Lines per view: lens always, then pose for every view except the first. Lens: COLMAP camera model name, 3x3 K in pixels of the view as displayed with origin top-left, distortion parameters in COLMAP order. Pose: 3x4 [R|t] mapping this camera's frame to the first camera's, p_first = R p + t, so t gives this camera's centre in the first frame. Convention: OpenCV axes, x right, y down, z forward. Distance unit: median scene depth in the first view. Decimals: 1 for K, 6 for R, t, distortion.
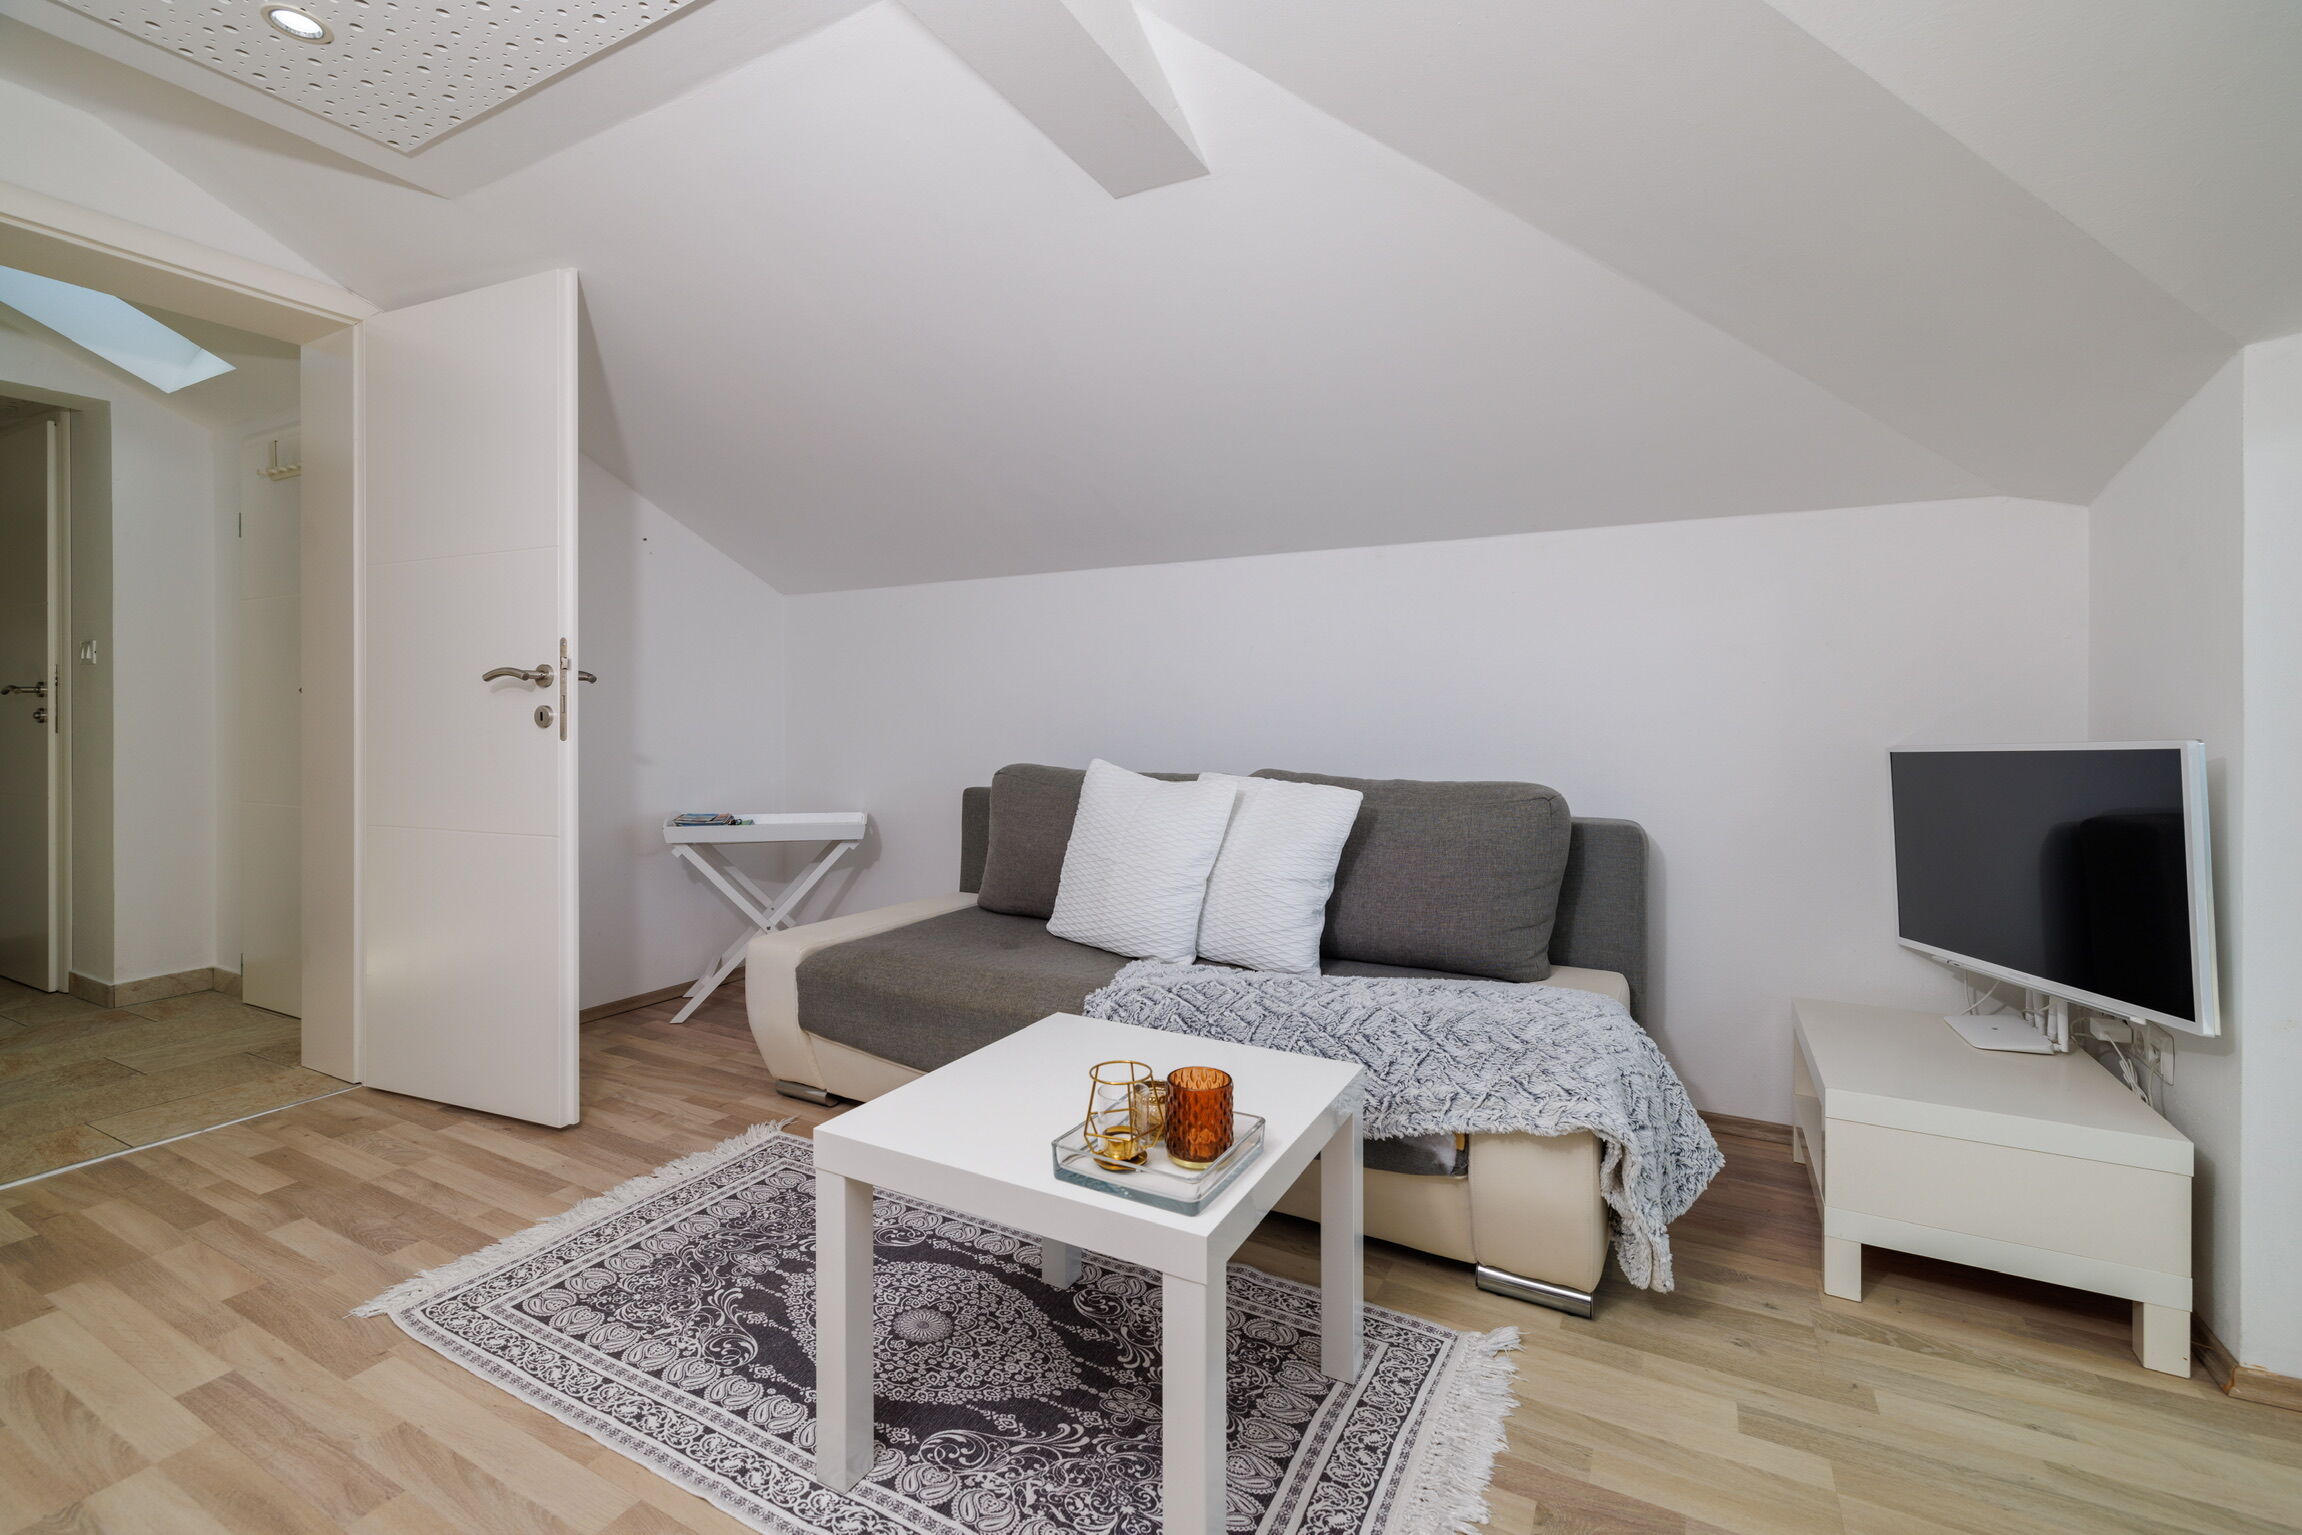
lens RADIAL K [[979.6, 0, 1158.7], [0, 979.6, 725.3], [0, 0, 1]] dist [0.000997, 0.000081]
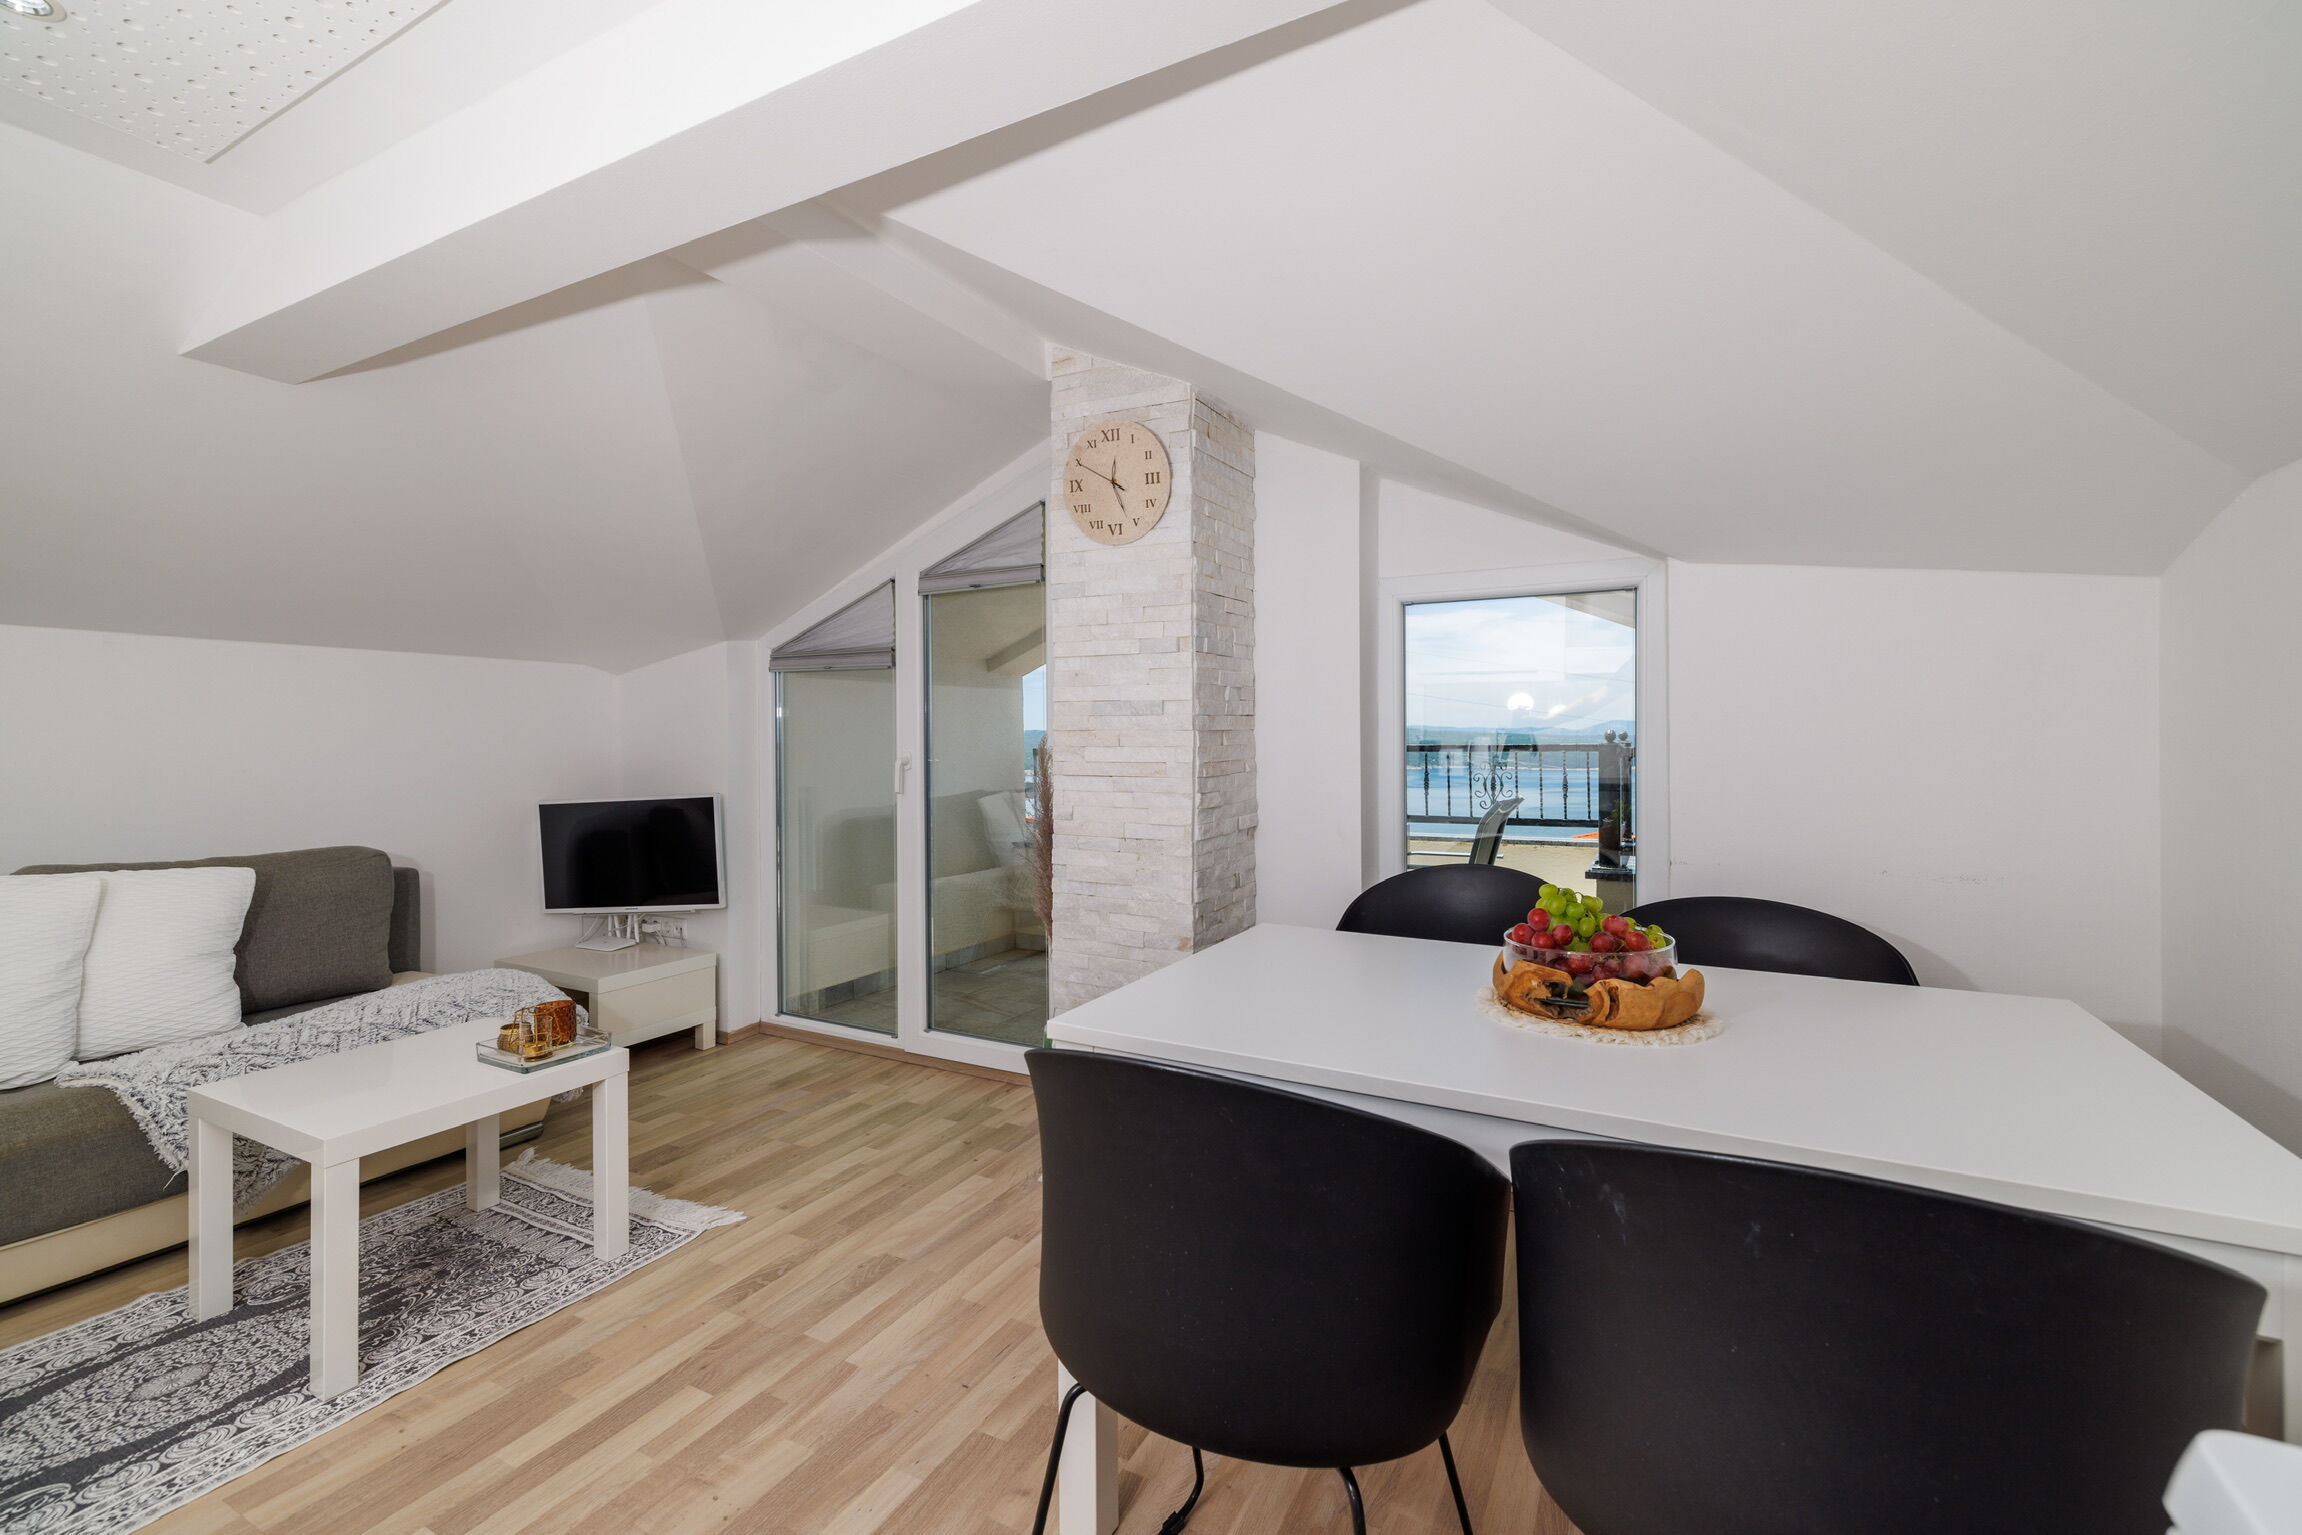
lens RADIAL K [[975.5, 0, 1158.4], [0, 975.5, 741.1], [0, 0, 1]] dist [0.003180, 0.000515]
pose [[-0.005725, -0.001976, 0.999982, -1.184981], [0.013192, 0.999911, 0.002052, -0.088924], [-0.999897, 0.013203, -0.005698, -0.107043]]
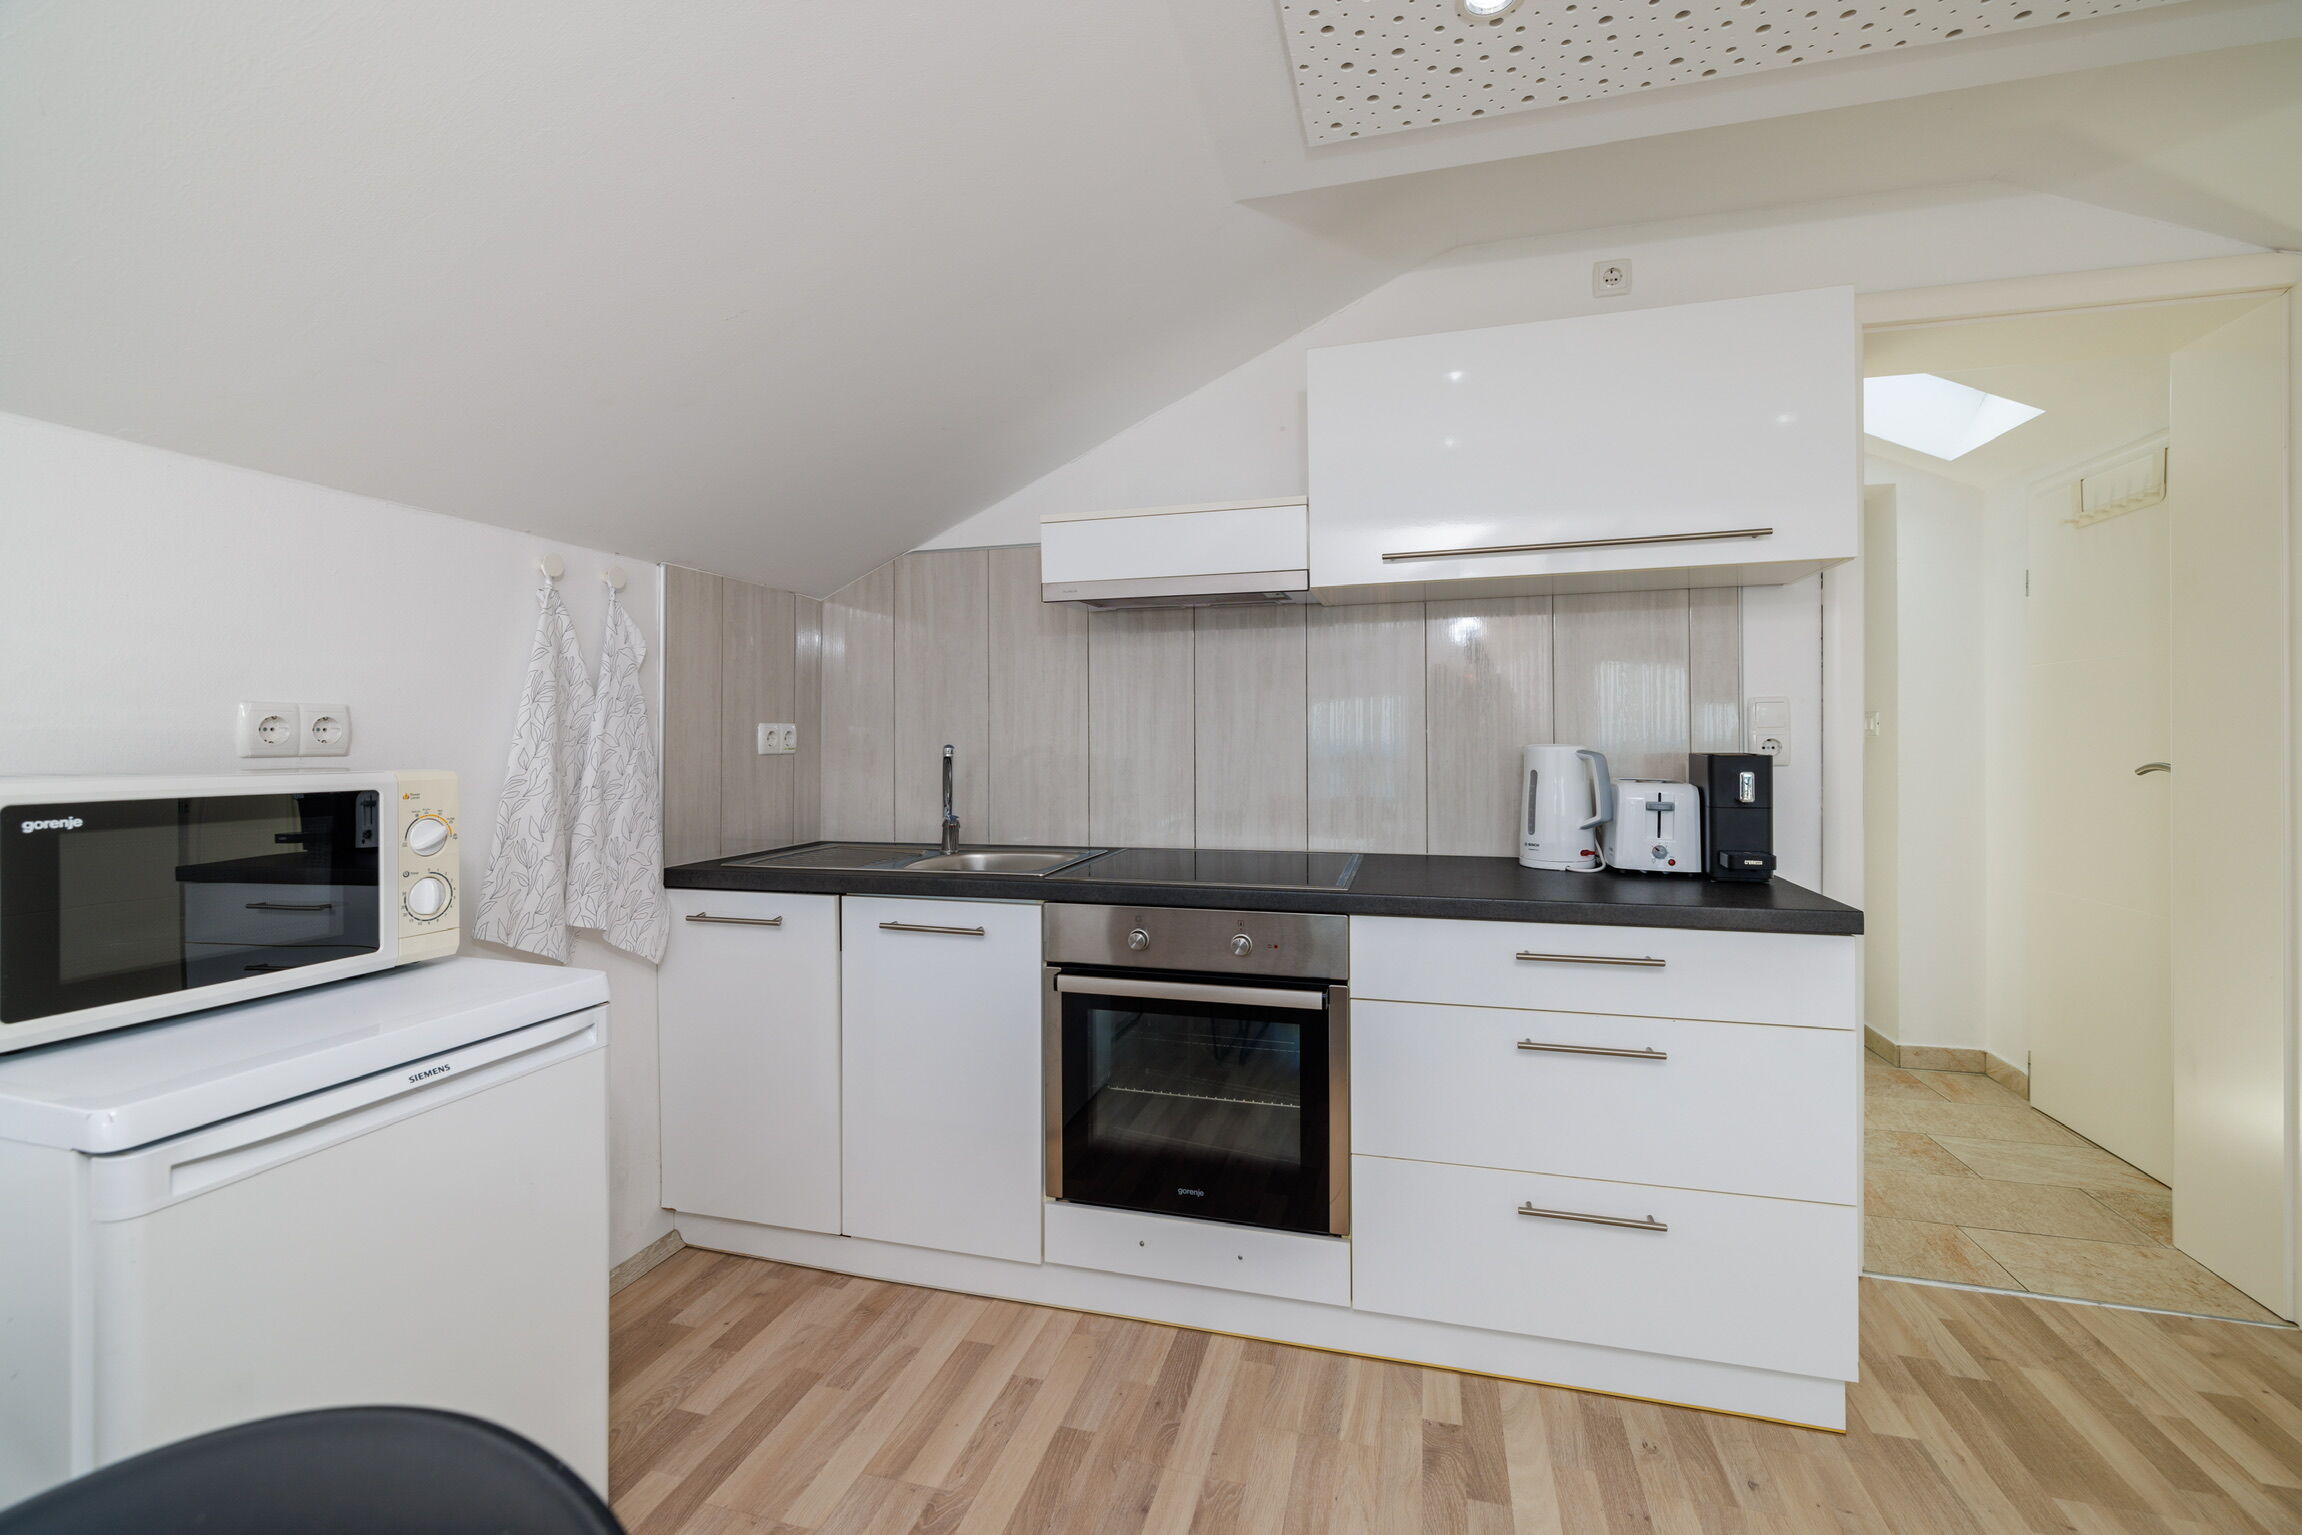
lens RADIAL K [[980.6, 0, 1158.9], [0, 980.6, 739.1], [0, 0, 1]] dist [0.000388, -0.000112]
pose [[0.221754, -0.001799, -0.975101, -0.417773], [-0.007152, 0.999968, -0.003472, -0.090094], [0.975076, 0.007744, 0.221734, 0.010465]]
